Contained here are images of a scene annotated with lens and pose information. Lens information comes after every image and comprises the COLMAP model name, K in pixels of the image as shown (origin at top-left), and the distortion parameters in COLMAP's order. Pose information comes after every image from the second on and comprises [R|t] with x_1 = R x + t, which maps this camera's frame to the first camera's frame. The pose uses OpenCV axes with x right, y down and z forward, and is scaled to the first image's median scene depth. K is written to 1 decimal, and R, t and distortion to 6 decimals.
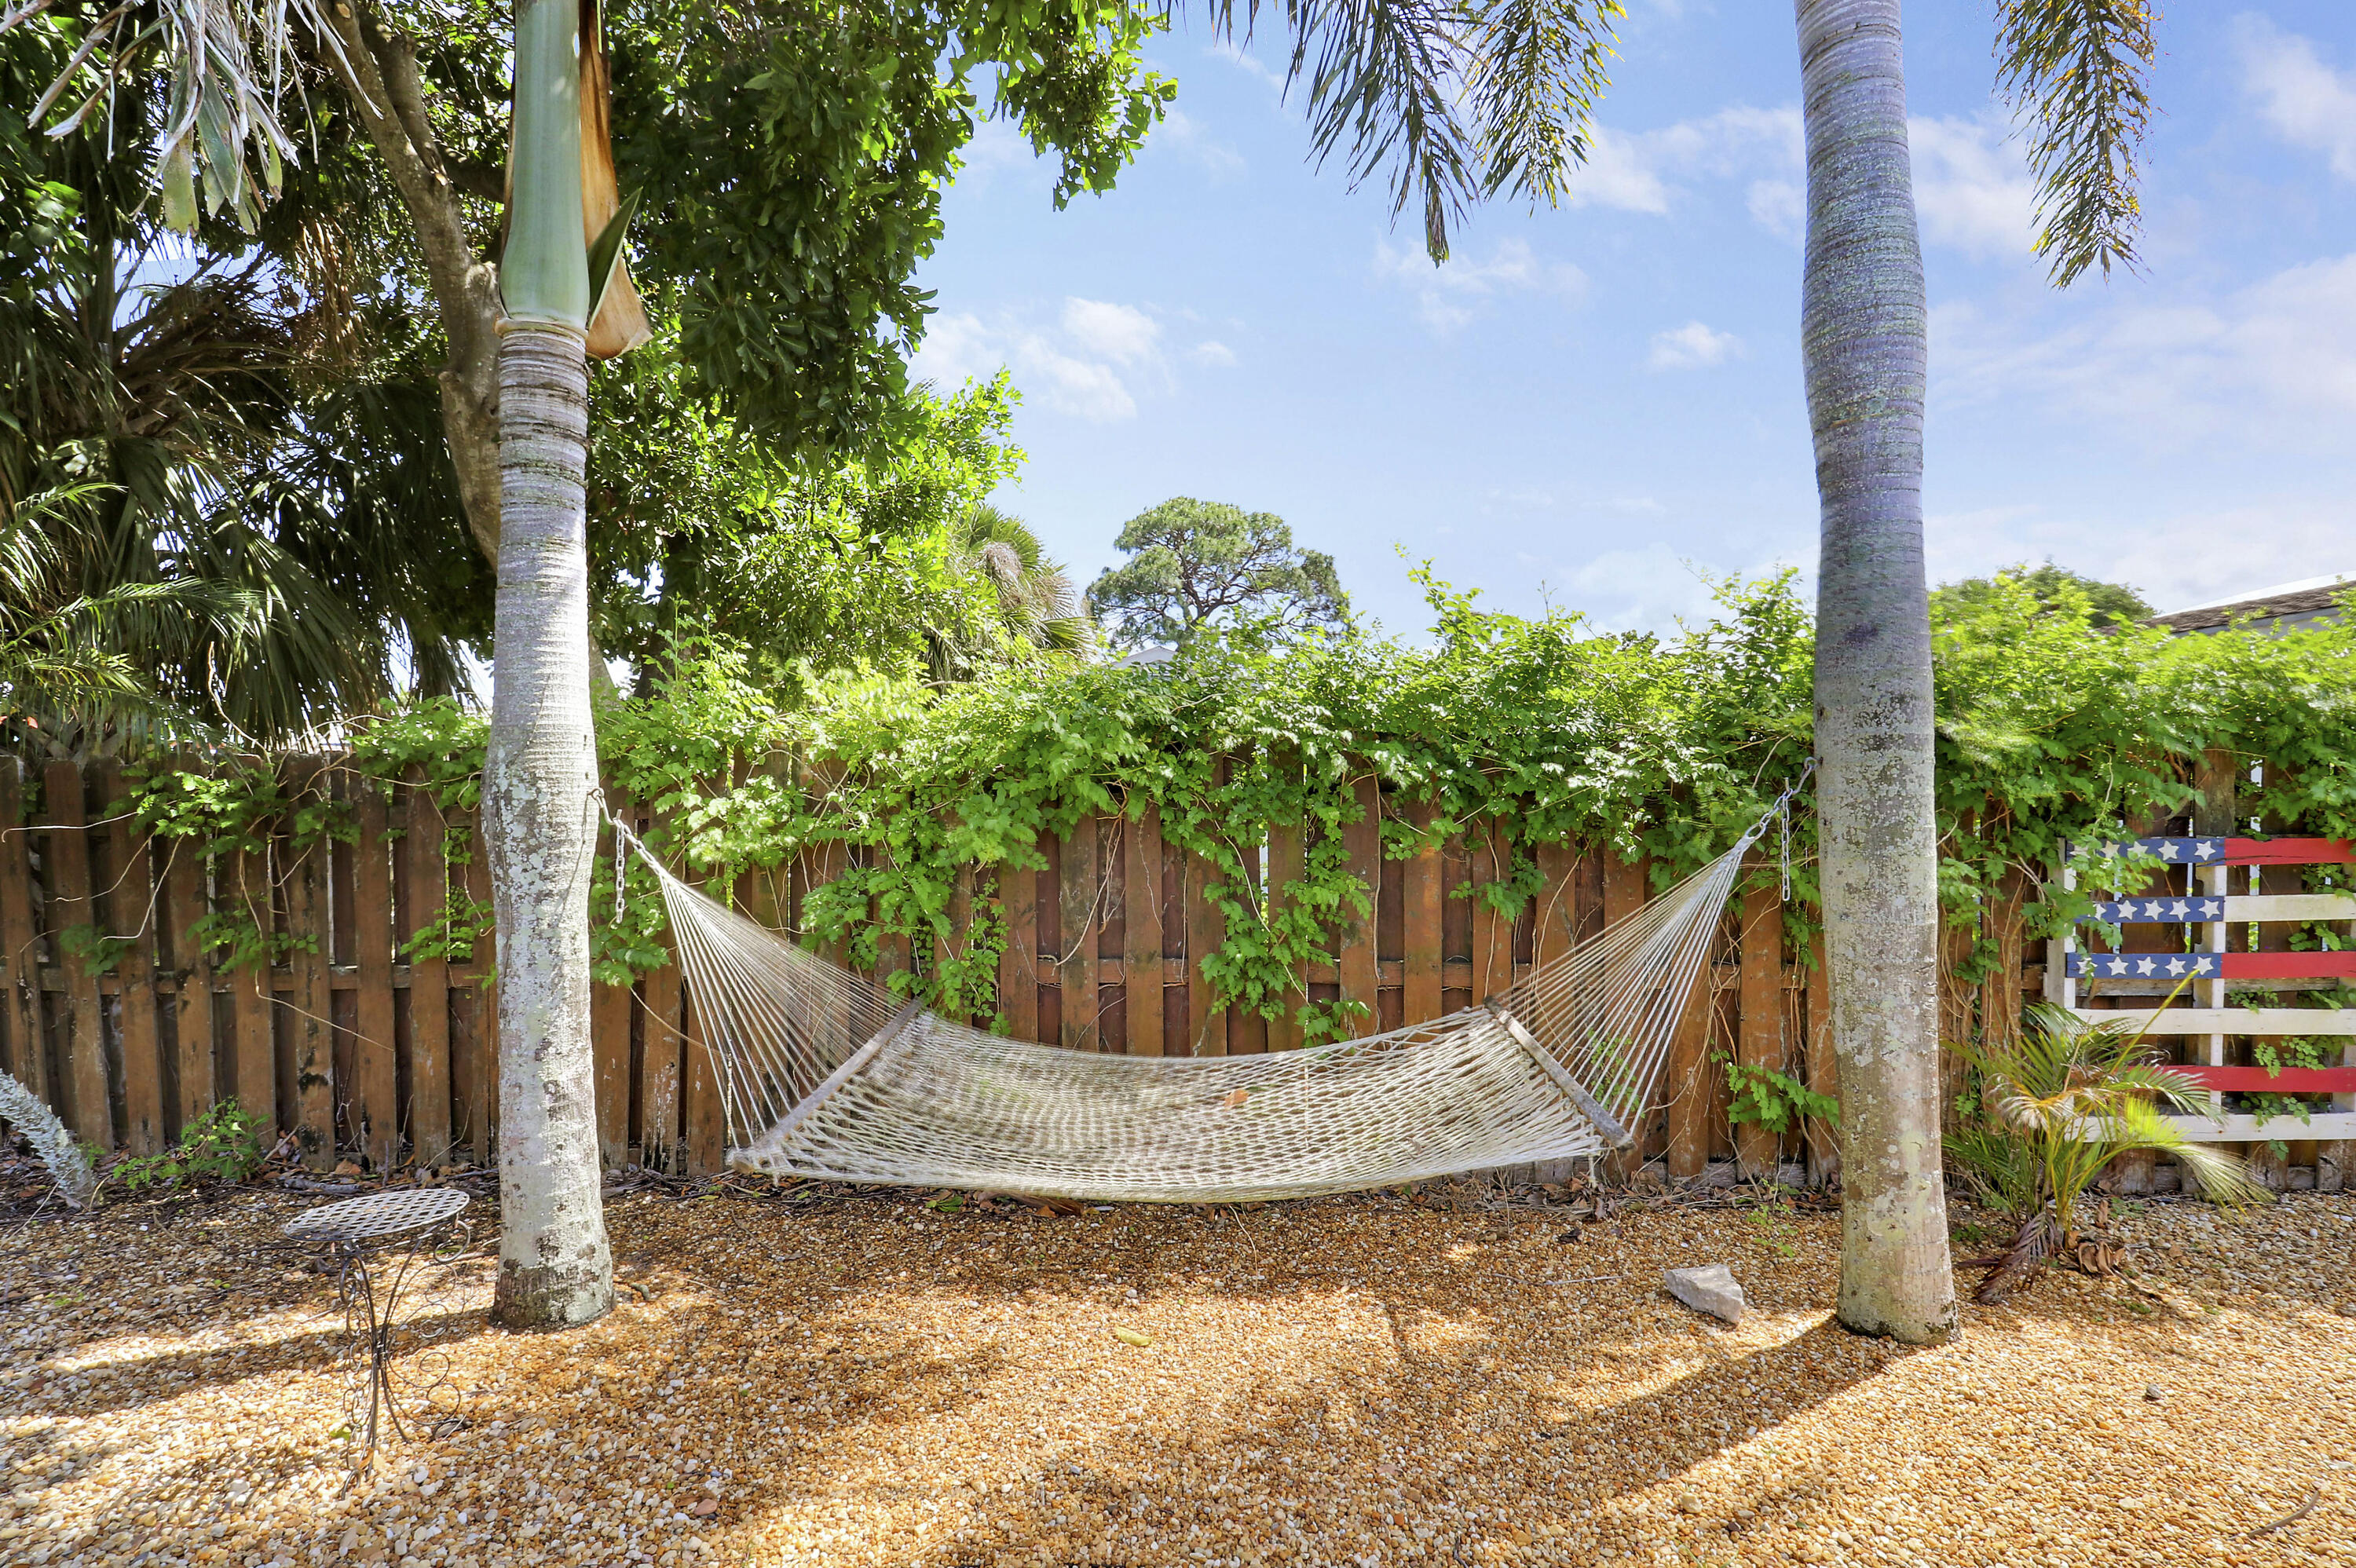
lens RADIAL K [[1124.6, 0, 1174.9], [0, 1124.6, 793.9], [0, 0, 1]] dist [0.004931, -0.010829]
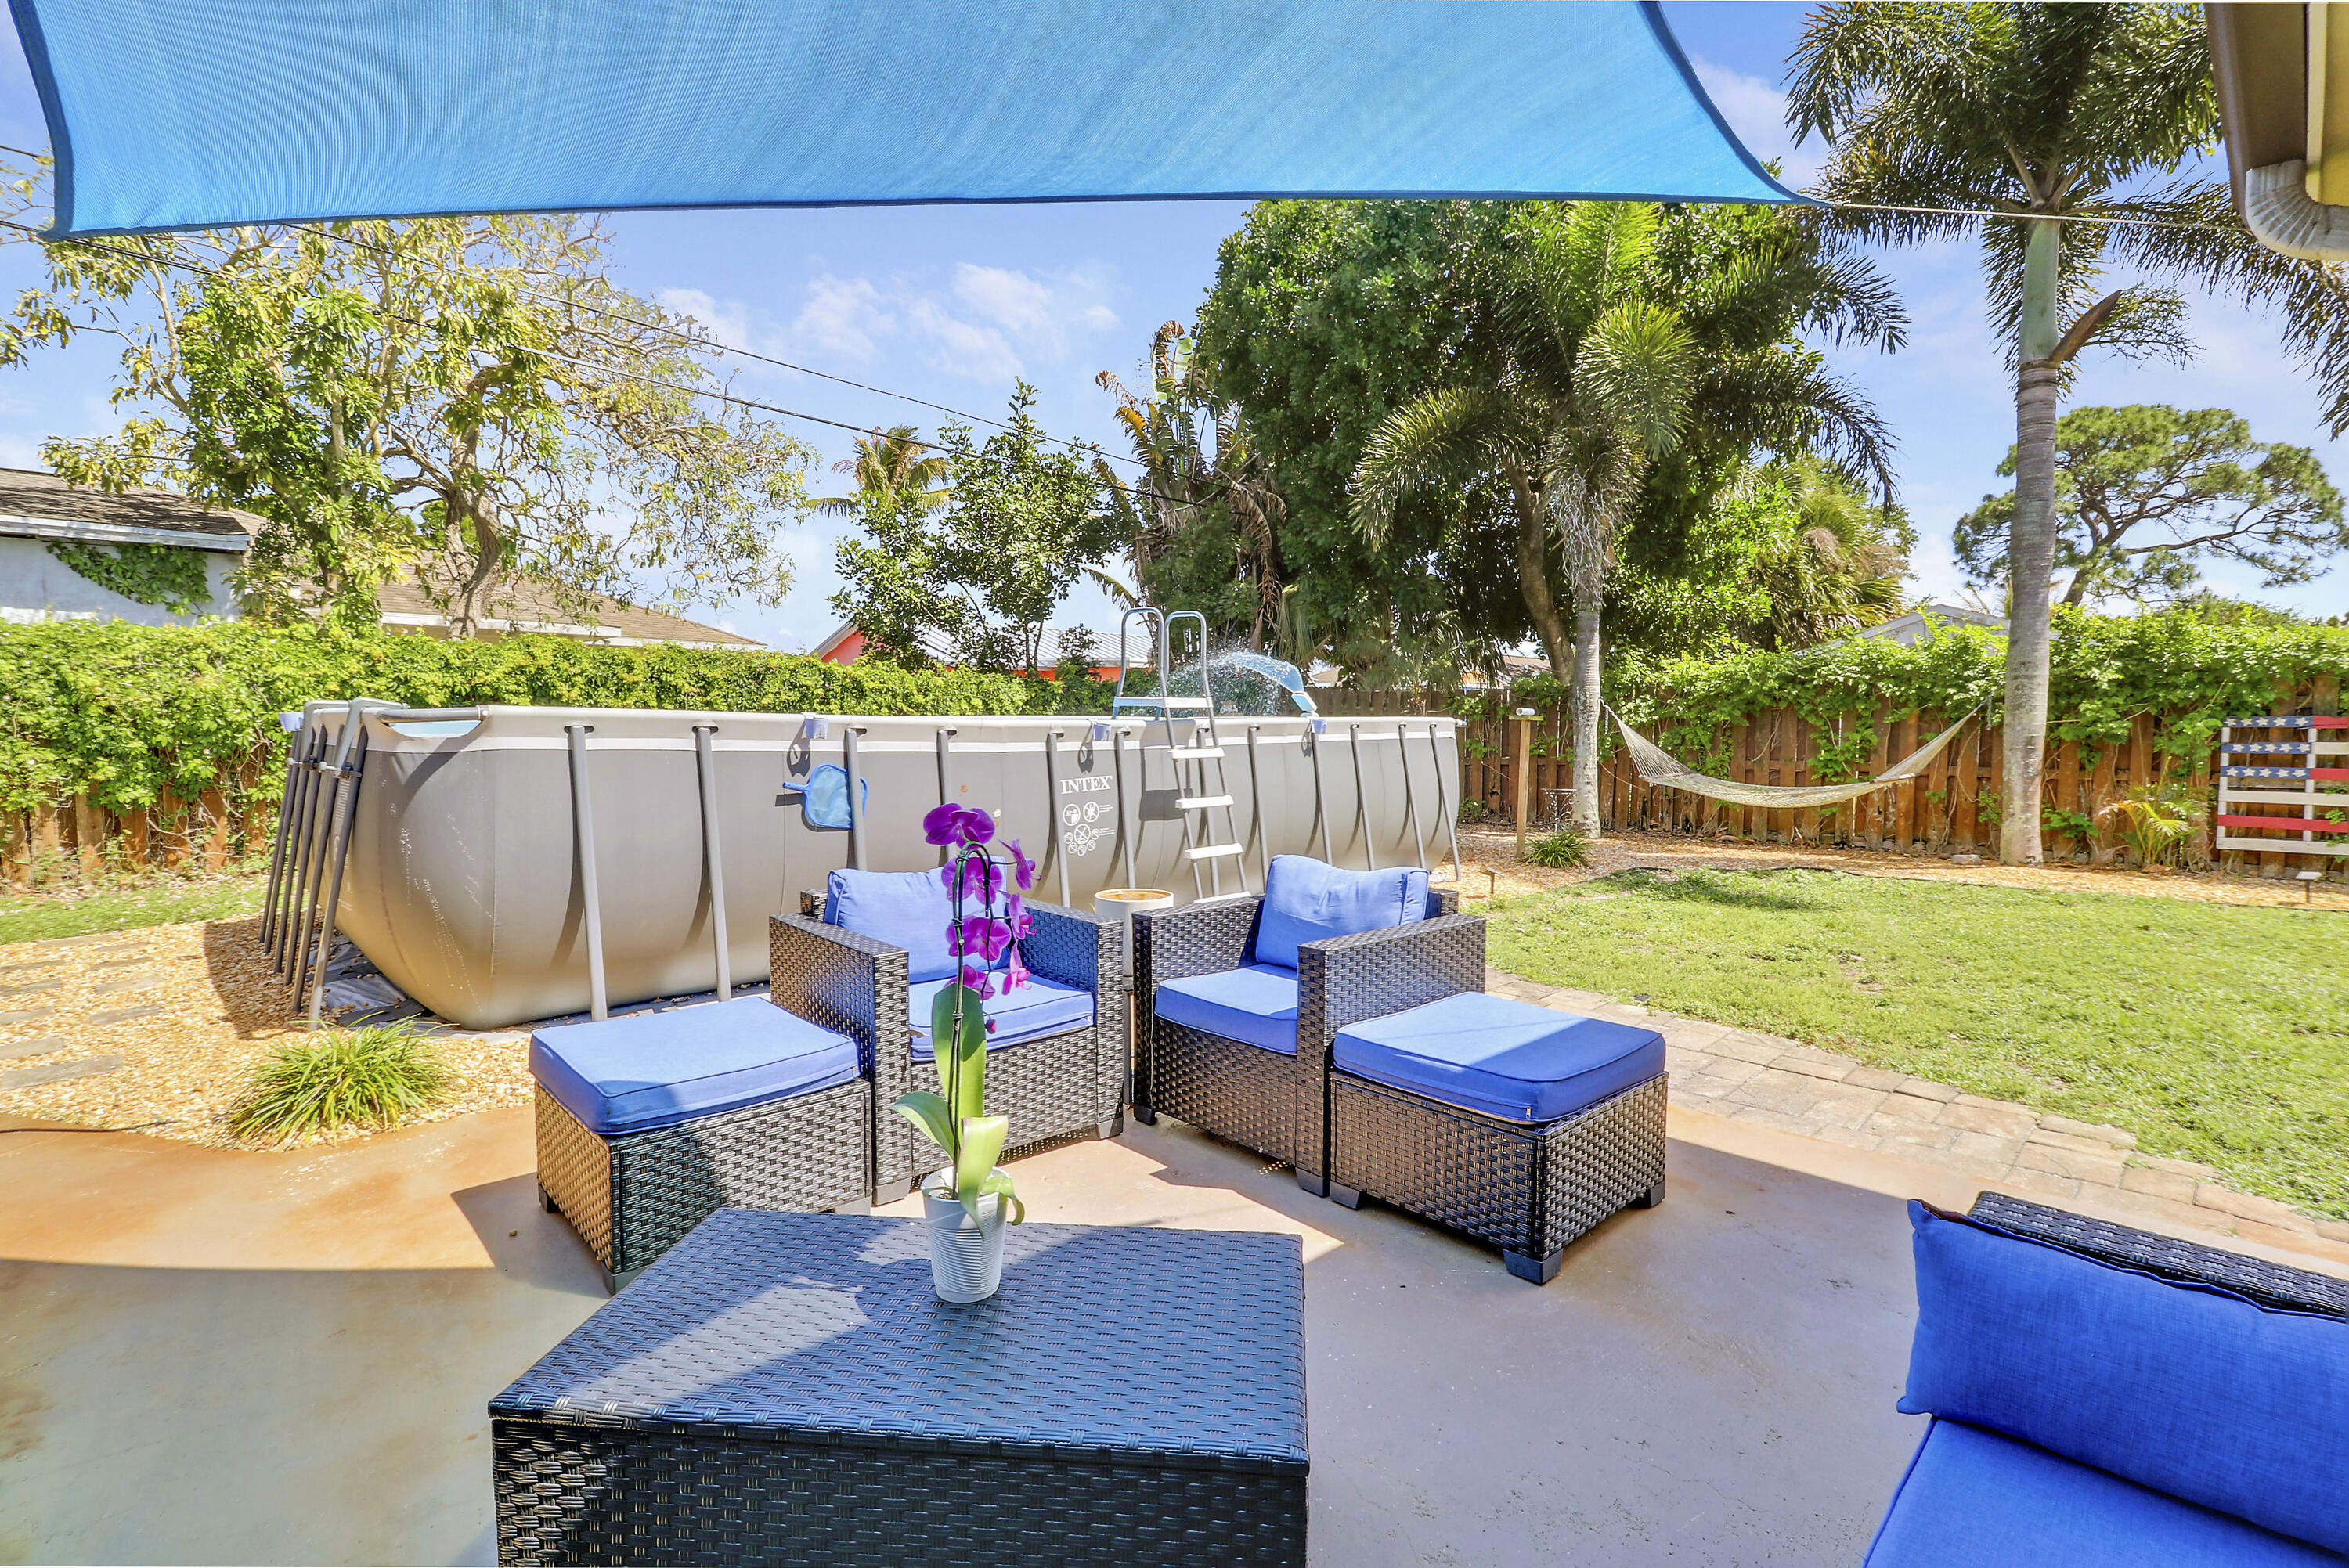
lens RADIAL K [[1121.2, 0, 1177.3], [0, 1121.2, 787.5], [0, 0, 1]] dist [0.004931, -0.010829]
pose [[0.748577, 0.045097, -0.661512, 0.686876], [-0.011762, 0.998431, 0.054755, 0.082809], [0.662943, -0.033208, 0.747933, -2.074345]]
